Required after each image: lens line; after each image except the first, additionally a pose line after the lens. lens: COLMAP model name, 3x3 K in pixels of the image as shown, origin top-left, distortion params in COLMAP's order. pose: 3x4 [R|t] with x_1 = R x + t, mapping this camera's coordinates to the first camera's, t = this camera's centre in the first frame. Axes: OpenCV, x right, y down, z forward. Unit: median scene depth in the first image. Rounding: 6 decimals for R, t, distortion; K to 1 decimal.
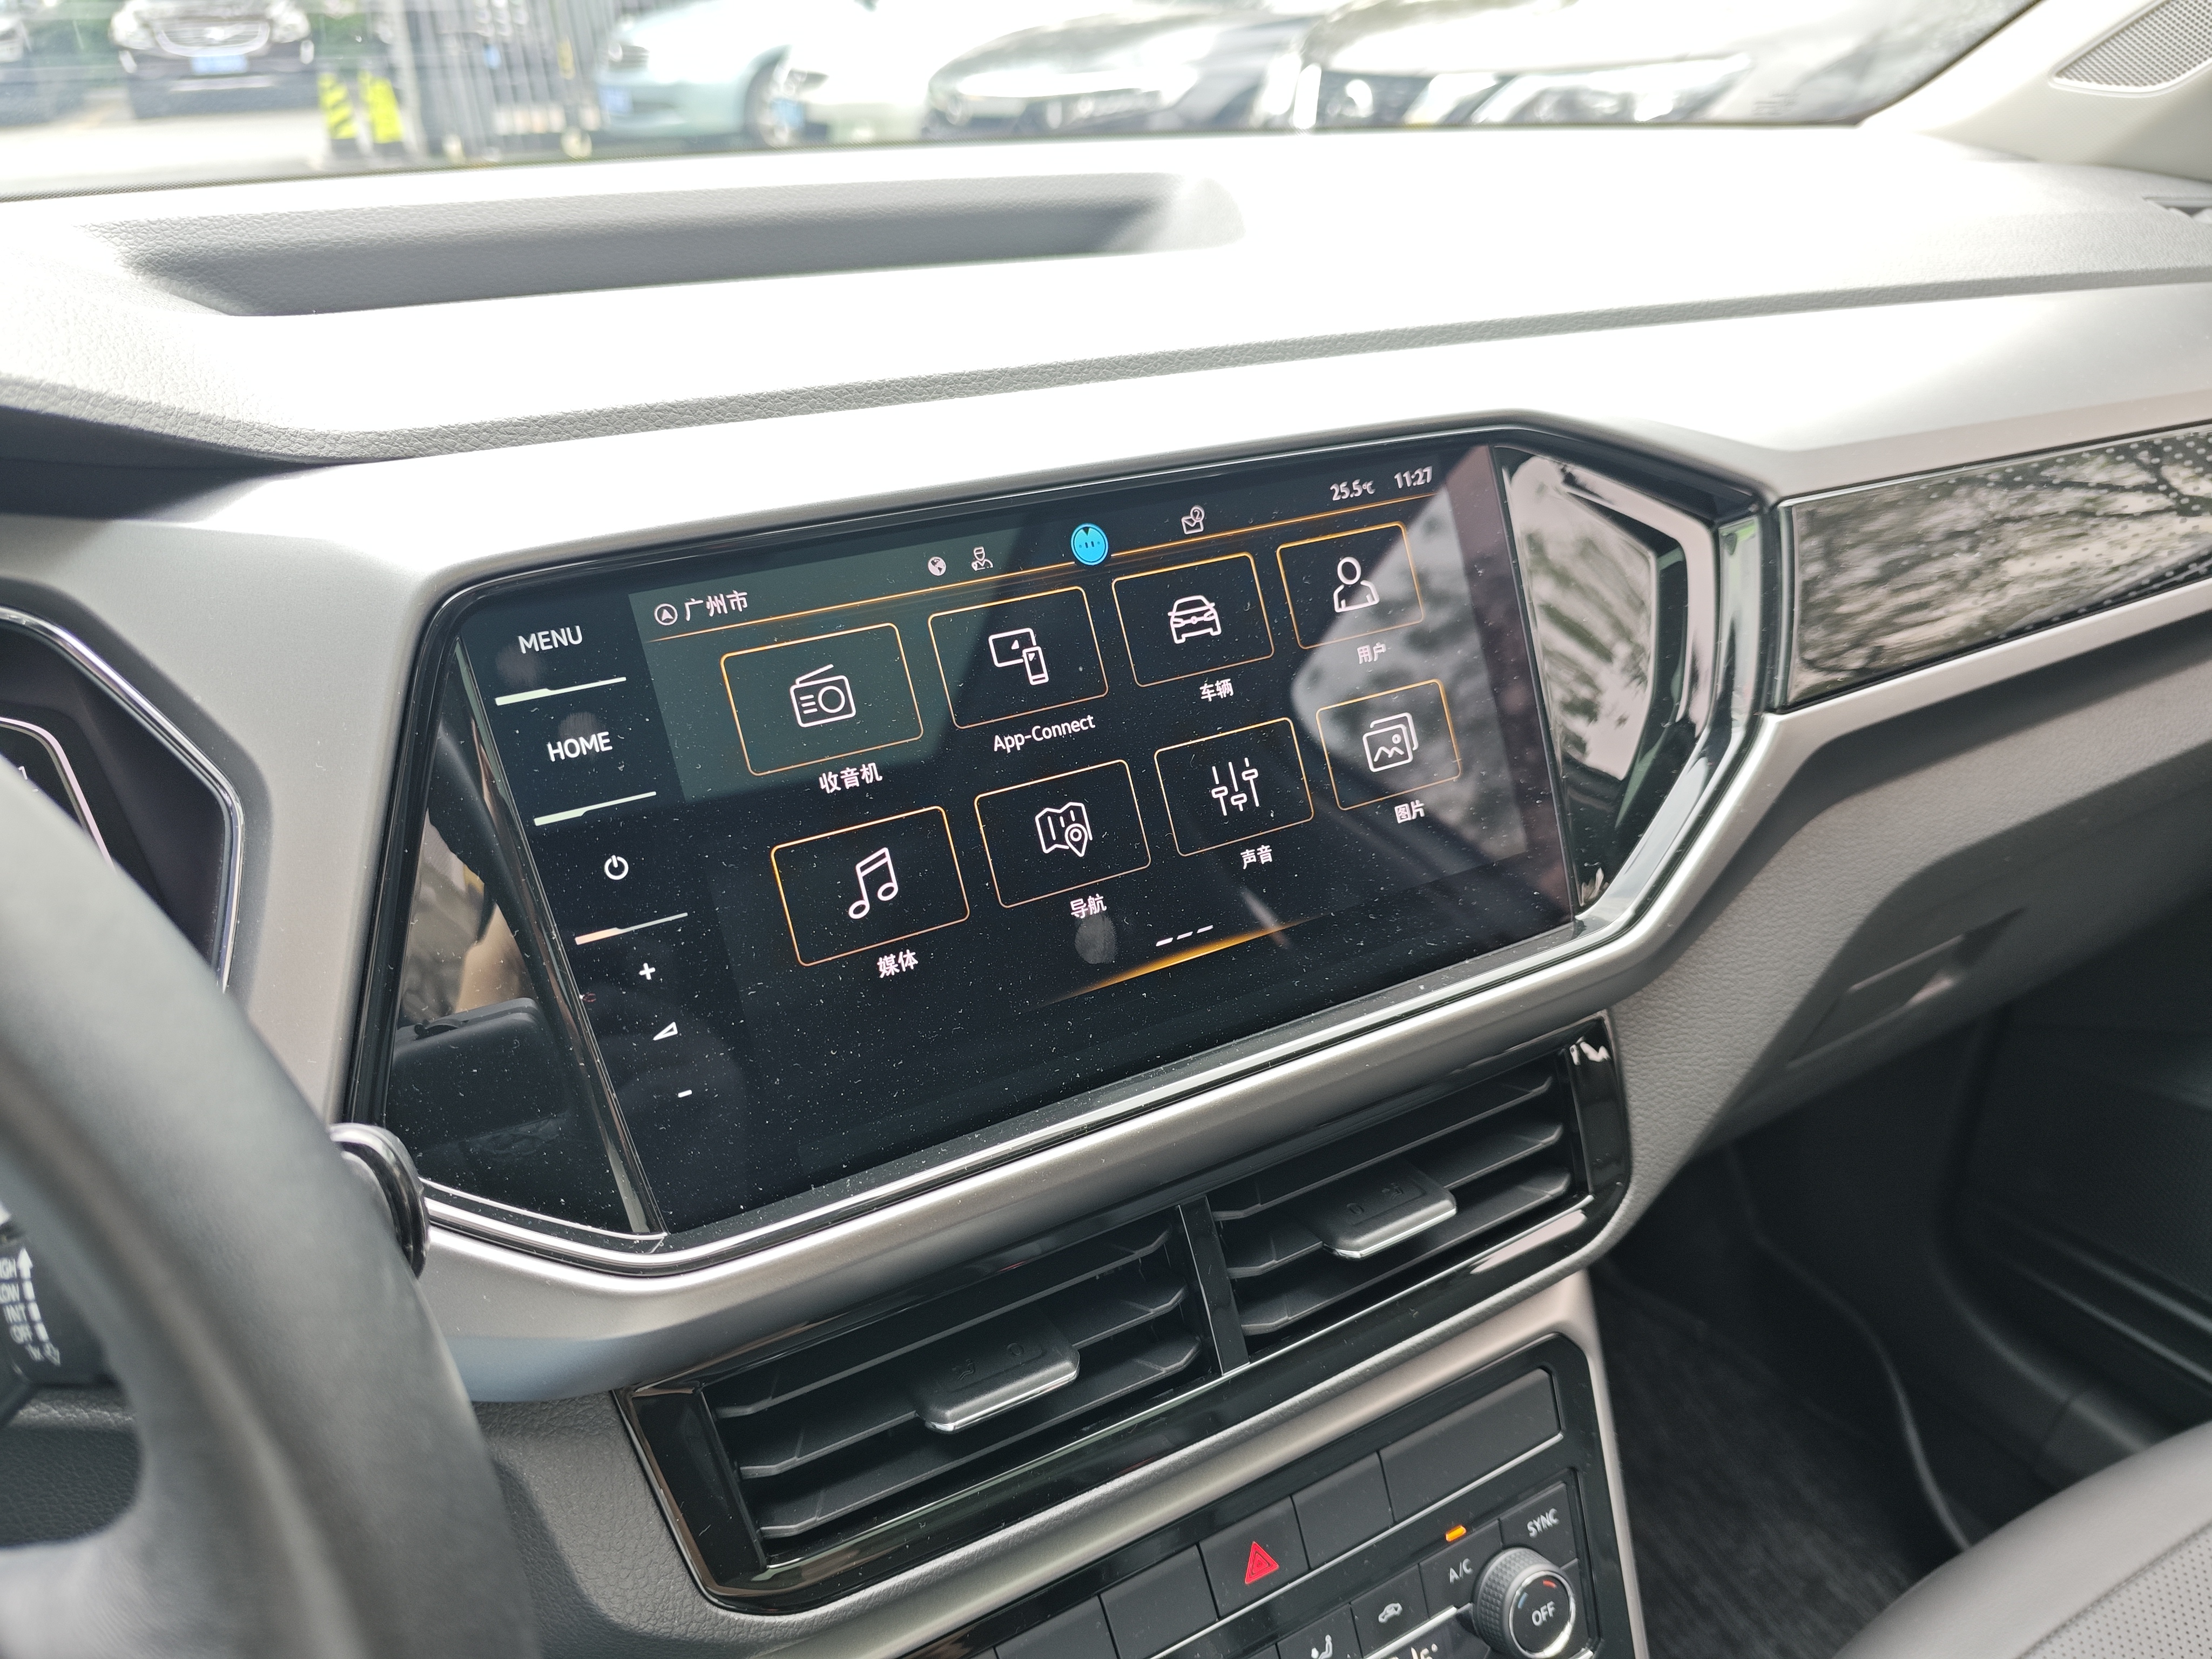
lens RADIAL K [[1634.2, 0, 1110.4], [0, 1634.2, 825.8], [0, 0, 1]] dist [0.029190, -0.064593]
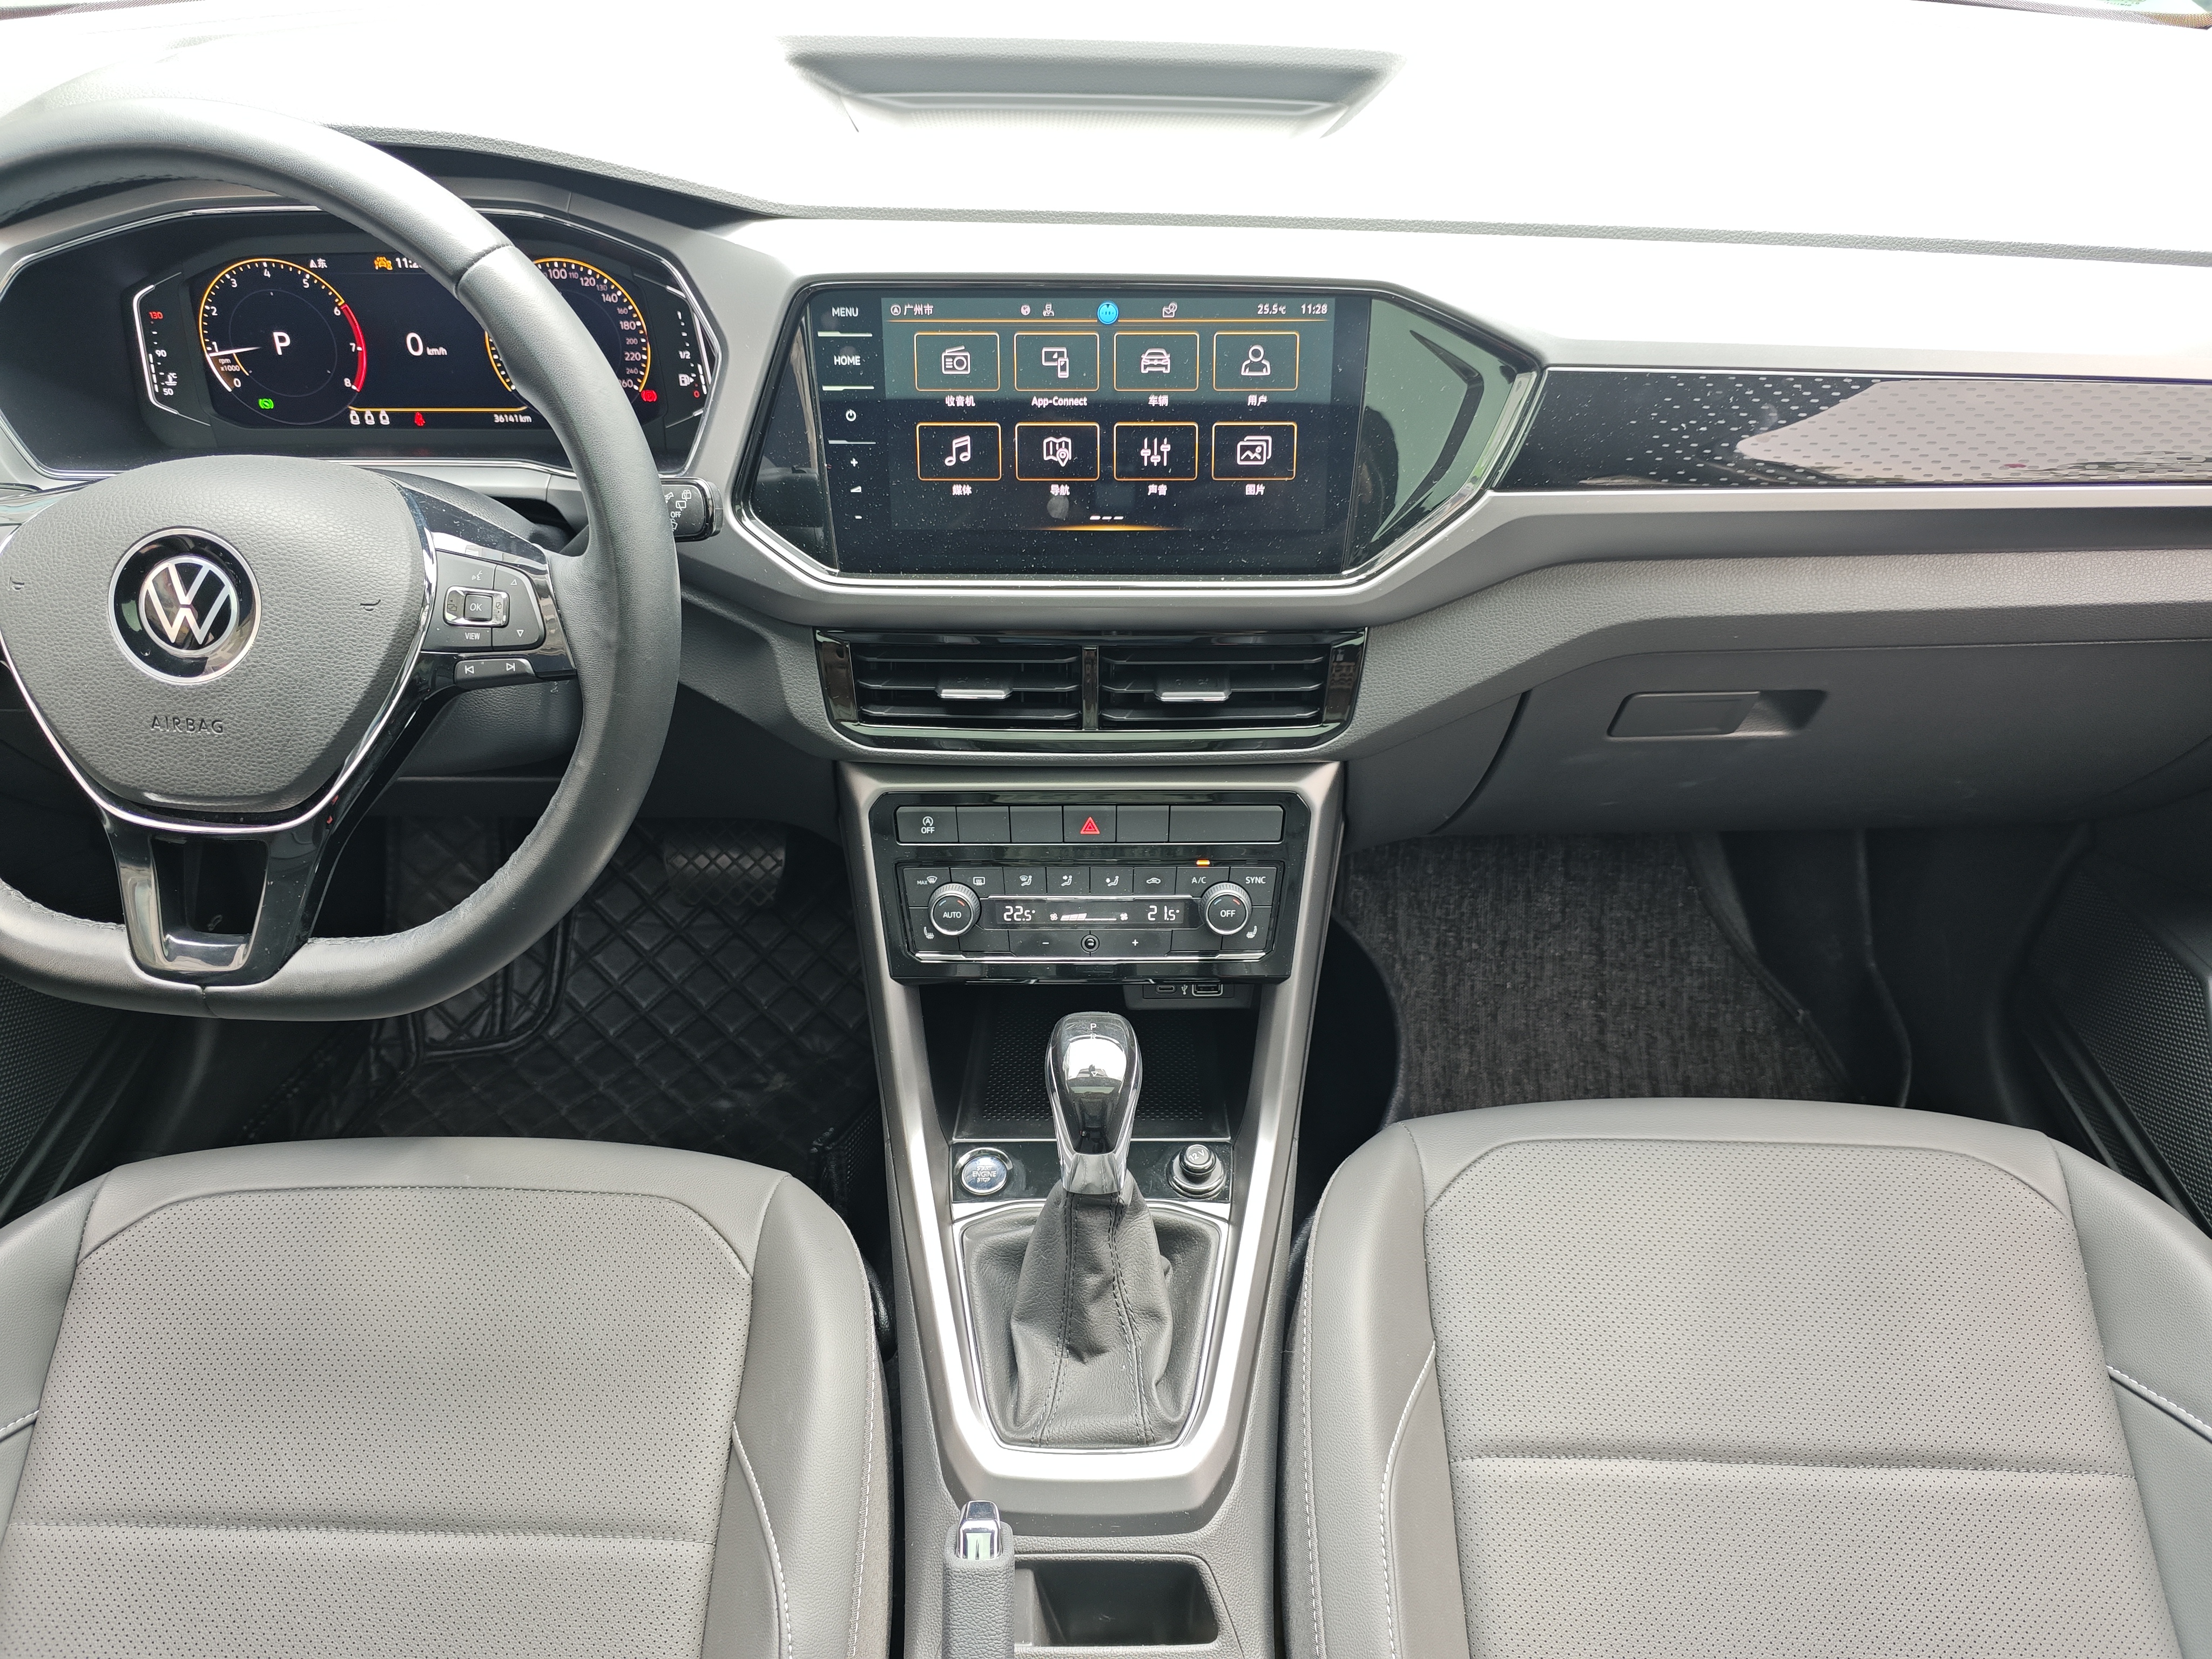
lens RADIAL K [[1610.5, 0, 1106.2], [0, 1610.5, 825.8], [0, 0, 1]] dist [0.037880, -0.082292]
pose [[0.864185, 0.333227, -0.377020, 0.925963], [-0.235079, 0.929860, 0.283016, -0.143795], [0.444885, -0.155949, 0.881906, -0.838030]]
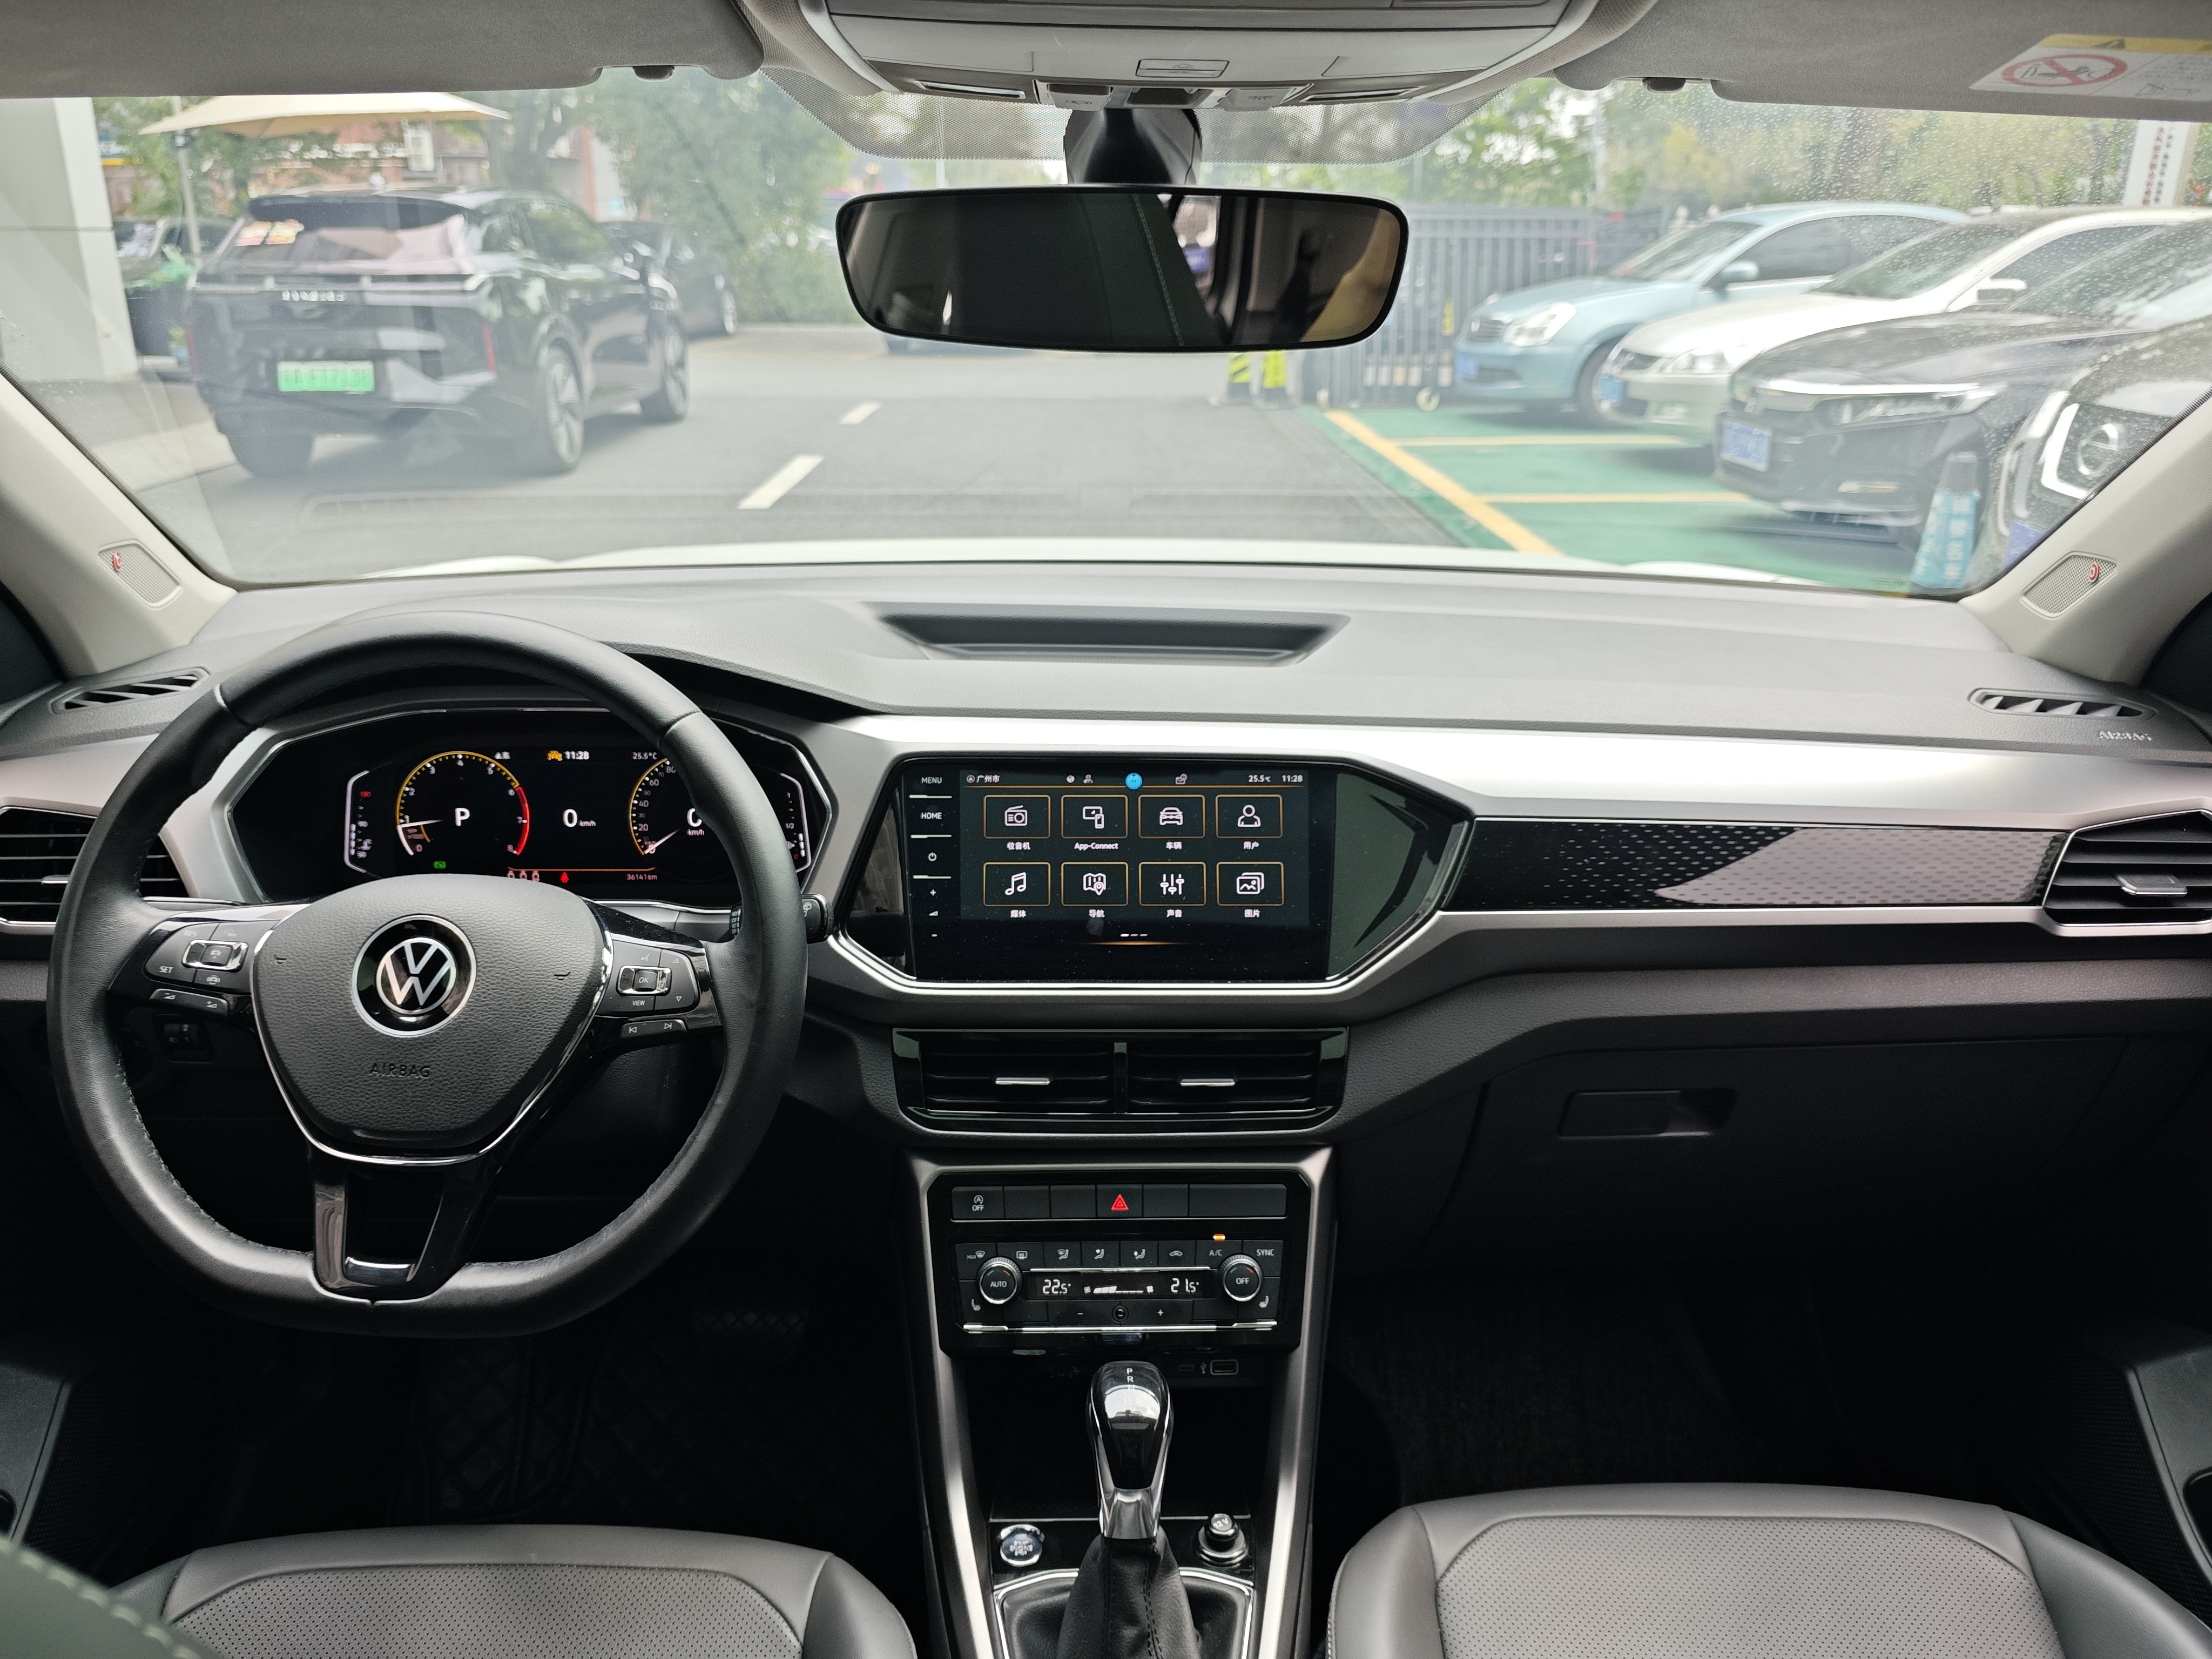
lens RADIAL K [[1610.5, 0, 1106.2], [0, 1610.5, 825.8], [0, 0, 1]] dist [0.037880, -0.082292]
pose [[0.876181, 0.176872, -0.448356, 1.090780], [-0.232811, 0.969825, -0.072376, 0.092320], [0.422026, 0.167796, 0.890920, -1.273038]]
